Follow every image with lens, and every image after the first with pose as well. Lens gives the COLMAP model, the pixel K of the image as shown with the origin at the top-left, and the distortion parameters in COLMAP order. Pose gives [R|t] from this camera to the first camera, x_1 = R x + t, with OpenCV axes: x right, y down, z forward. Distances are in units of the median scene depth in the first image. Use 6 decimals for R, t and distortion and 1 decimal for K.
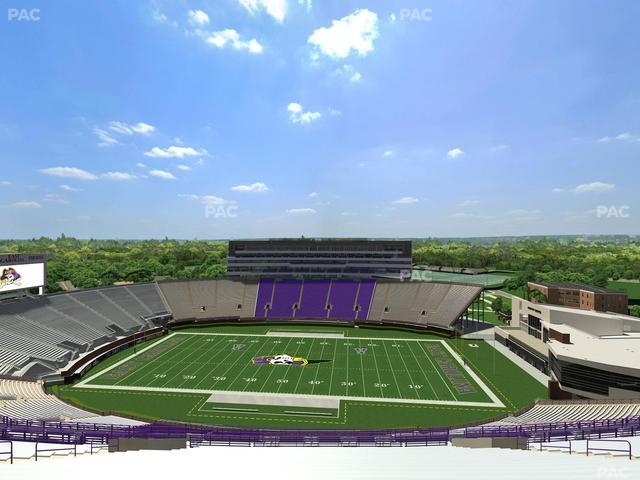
lens RADIAL K [[320.0, 0, 320.1], [0, 320.0, 239.9], [0, 0, 1]] dist [0.000089, -0.000070]
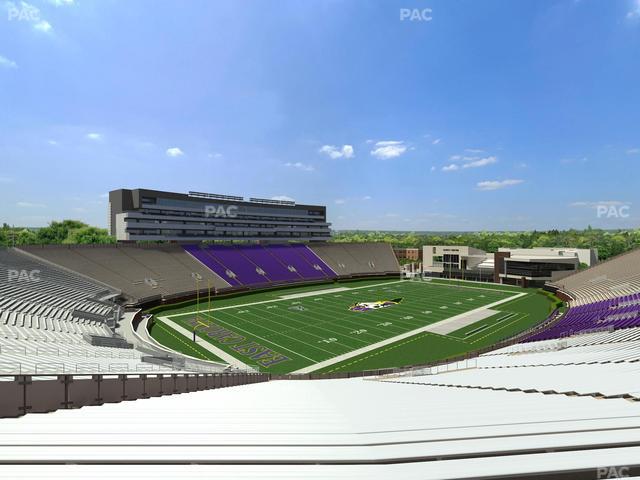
lens RADIAL K [[320.0, 0, 320.0], [0, 320.0, 239.8], [0, 0, 1]] dist [0.000089, -0.000070]
pose [[0.678650, 0.000536, 0.734462, -0.706106], [-0.000365, 1.000000, -0.000392, 0.152357], [-0.734462, -0.000002, 0.678650, 0.396995]]
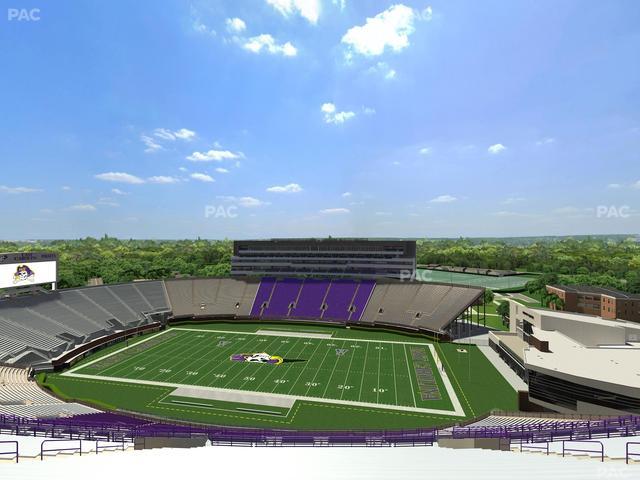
lens RADIAL K [[320.0, 0, 320.1], [0, 320.0, 240.0], [0, 0, 1]] dist [0.000089, -0.000070]
pose [[0.994472, -0.000103, -0.105006, 0.144482], [0.000113, 1.000000, 0.000089, -0.000015], [0.105006, -0.000101, 0.994472, 0.007188]]
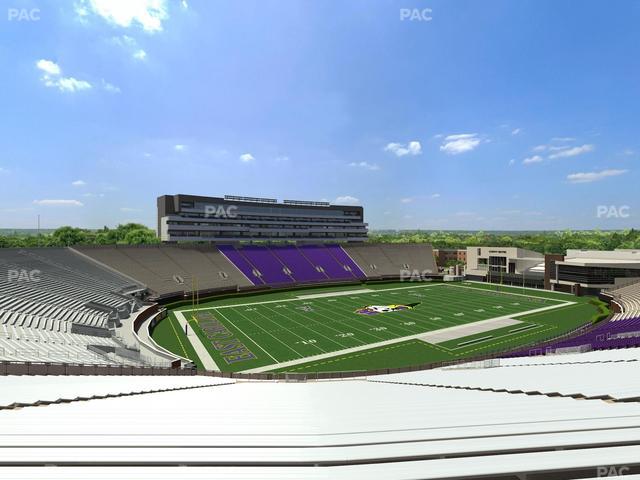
lens RADIAL K [[320.0, 0, 320.1], [0, 320.0, 239.7], [0, 0, 1]] dist [0.000089, -0.000070]
pose [[0.811510, 0.000465, 0.584339, -0.612592], [-0.000208, 1.000000, -0.000507, 0.149962], [-0.584339, 0.000290, 0.811510, 0.313854]]
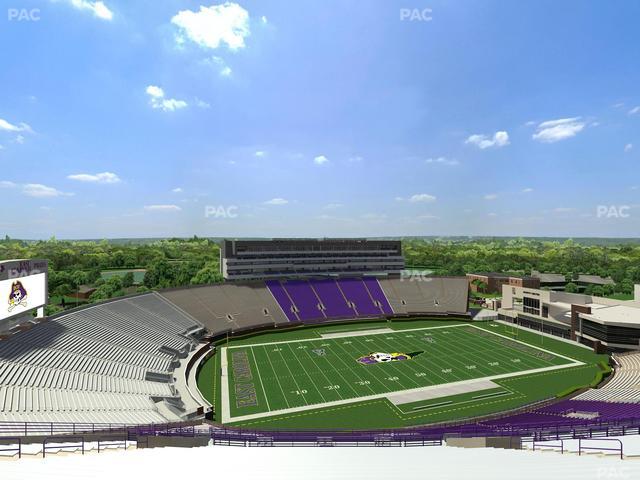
lens RADIAL K [[320.0, 0, 320.1], [0, 320.0, 239.8], [0, 0, 1]] dist [0.000089, -0.000070]
pose [[0.922300, 0.000293, 0.386475, -0.561041], [-0.000165, 1.000000, -0.000363, -0.000151], [-0.386475, 0.000271, 0.922300, 0.108900]]
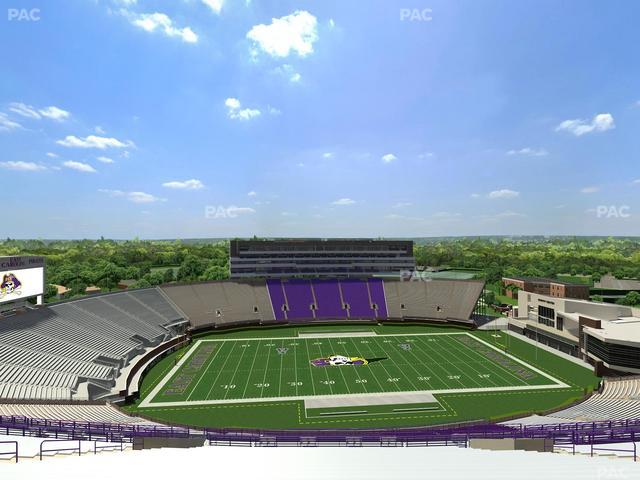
lens RADIAL K [[320.0, 0, 320.1], [0, 320.0, 239.9], [0, 0, 1]] dist [0.000089, -0.000070]
pose [[0.982482, 0.000097, 0.186357, -0.292027], [-0.000073, 1.000000, -0.000133, -0.000086], [-0.186357, 0.000117, 0.982482, 0.028018]]
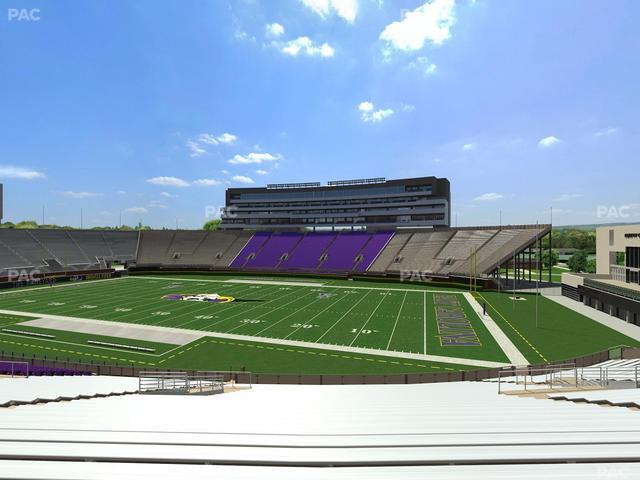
lens RADIAL K [[320.0, 0, 320.2], [0, 320.0, 239.9], [0, 0, 1]] dist [0.000089, -0.000070]
pose [[0.975550, -0.000305, -0.219778, 0.226666], [0.000319, 1.000000, 0.000026, 0.199745], [0.219778, -0.000095, 0.975550, 0.301434]]
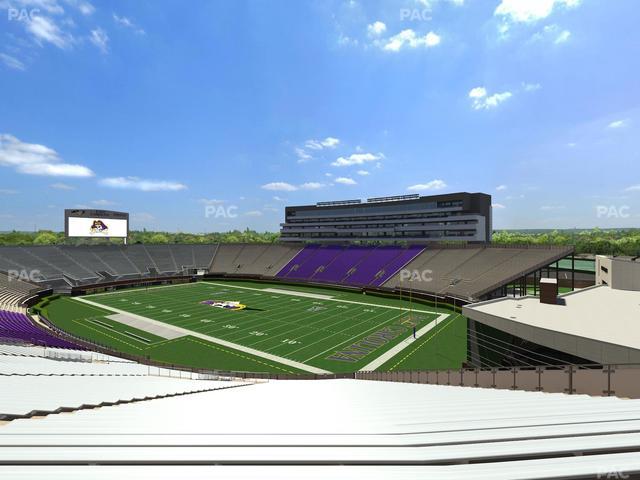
lens RADIAL K [[320.0, 0, 320.2], [0, 320.0, 240.1], [0, 0, 1]] dist [0.000089, -0.000070]
pose [[0.859290, 0.000003, -0.511489, 0.472713], [0.000234, 1.000000, 0.000400, 0.150240], [0.511489, -0.000463, 0.859290, 0.272285]]
